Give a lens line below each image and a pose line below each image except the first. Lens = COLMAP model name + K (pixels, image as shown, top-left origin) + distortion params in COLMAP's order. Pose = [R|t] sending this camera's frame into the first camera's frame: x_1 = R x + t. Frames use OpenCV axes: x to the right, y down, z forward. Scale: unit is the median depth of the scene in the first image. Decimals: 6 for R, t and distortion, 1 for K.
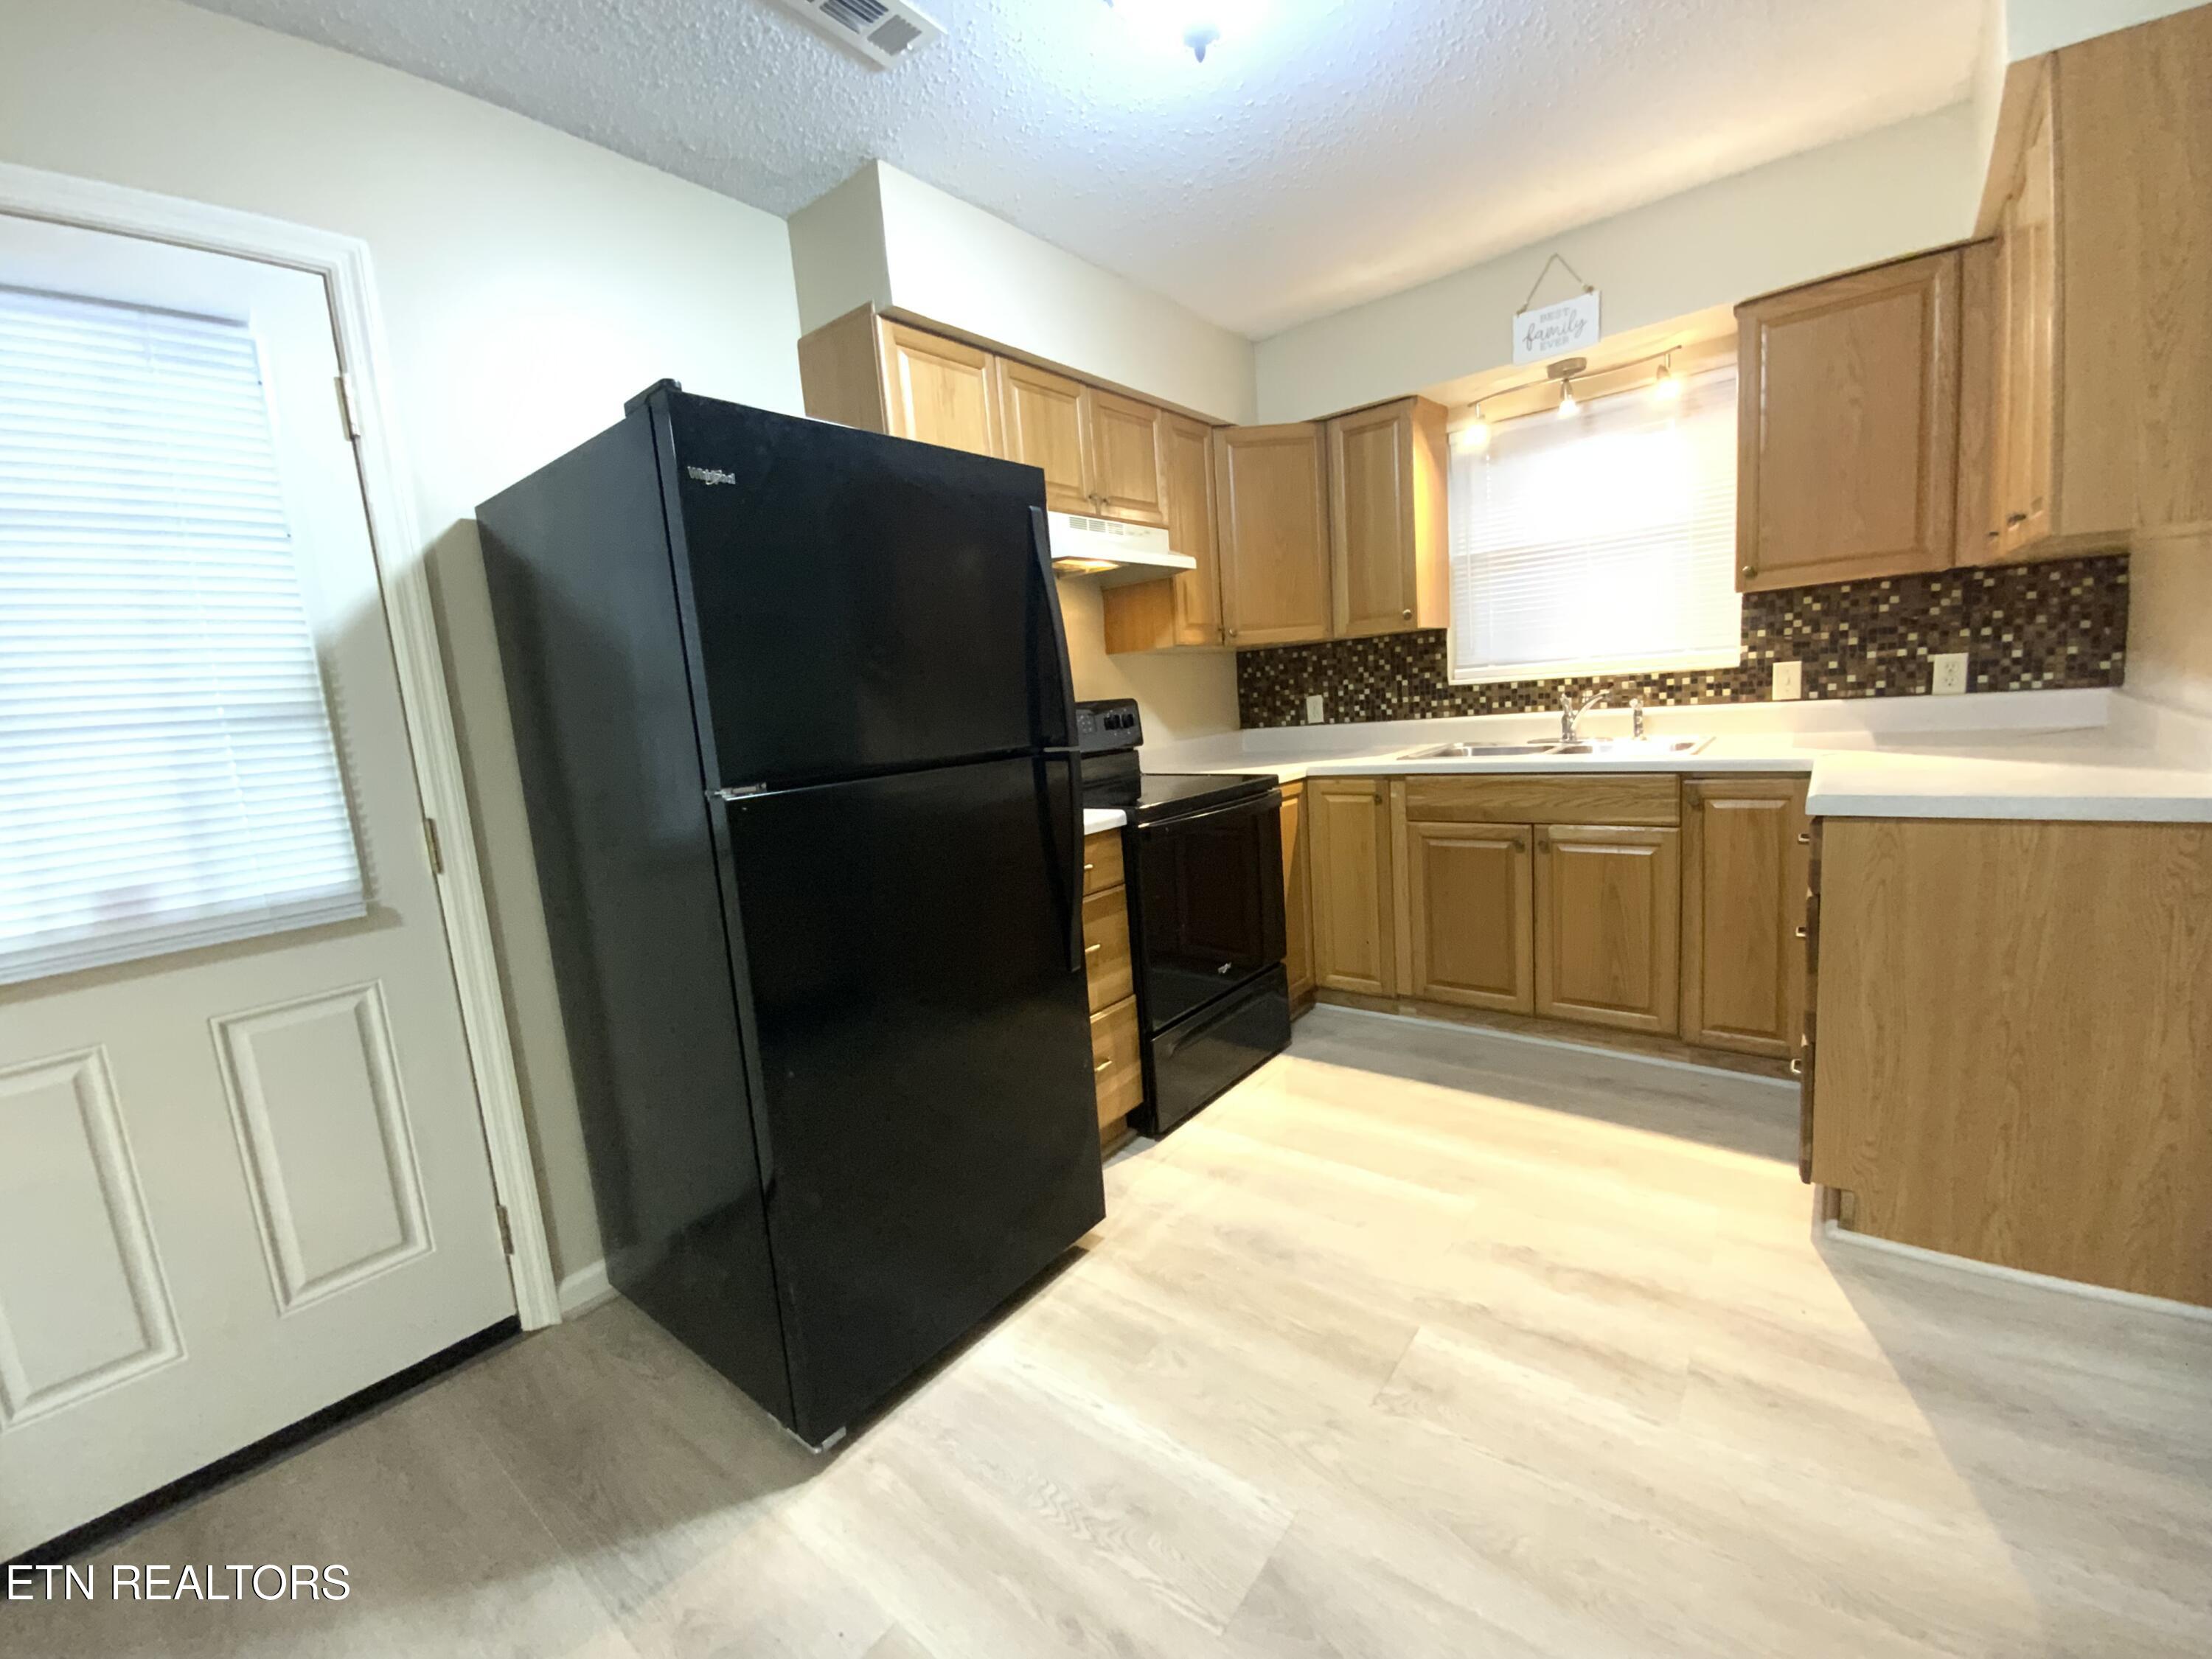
lens RADIAL K [[908.9, 0, 1106.0], [0, 908.9, 829.5], [0, 0, 1]] dist [-0.000780, 0.000127]
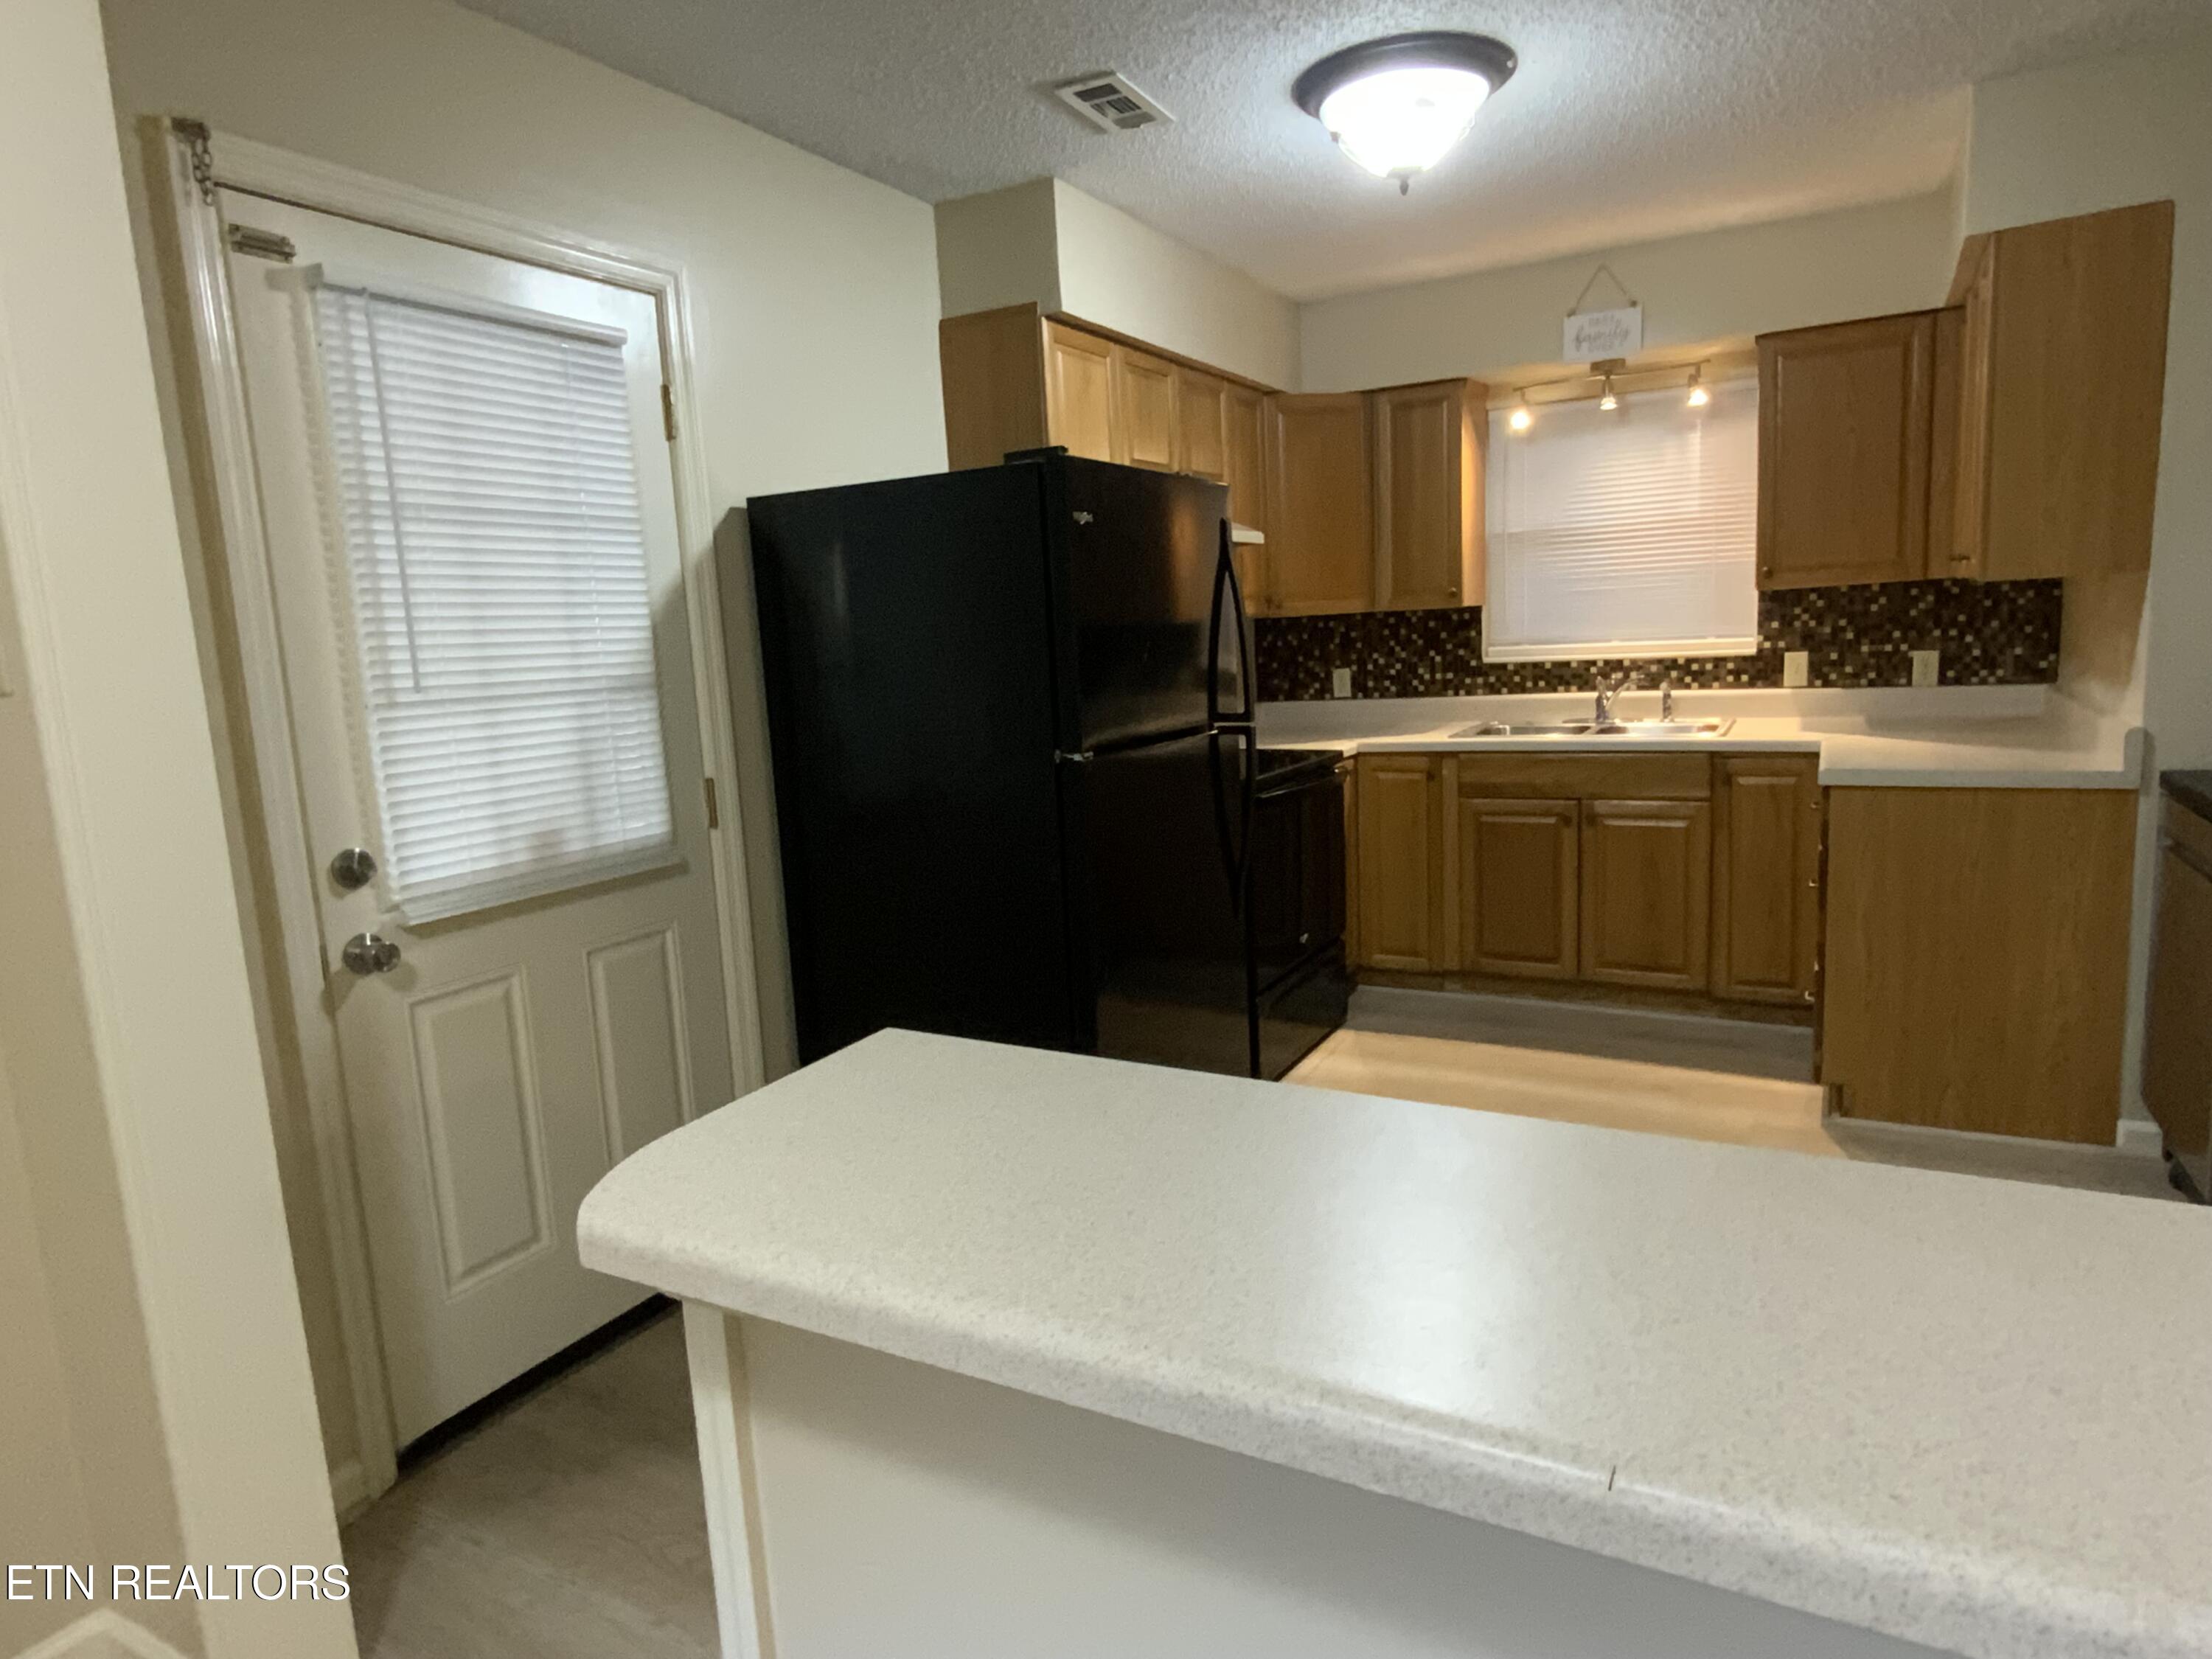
lens RADIAL K [[1290.0, 0, 1102.0], [0, 1290.0, 837.9], [0, 0, 1]] dist [0.006271, -0.000967]
pose [[0.985962, -0.000351, 0.166971, -0.324254], [-0.000160, 0.999995, 0.003049, 0.033614], [-0.166971, -0.003033, 0.985957, -0.383736]]
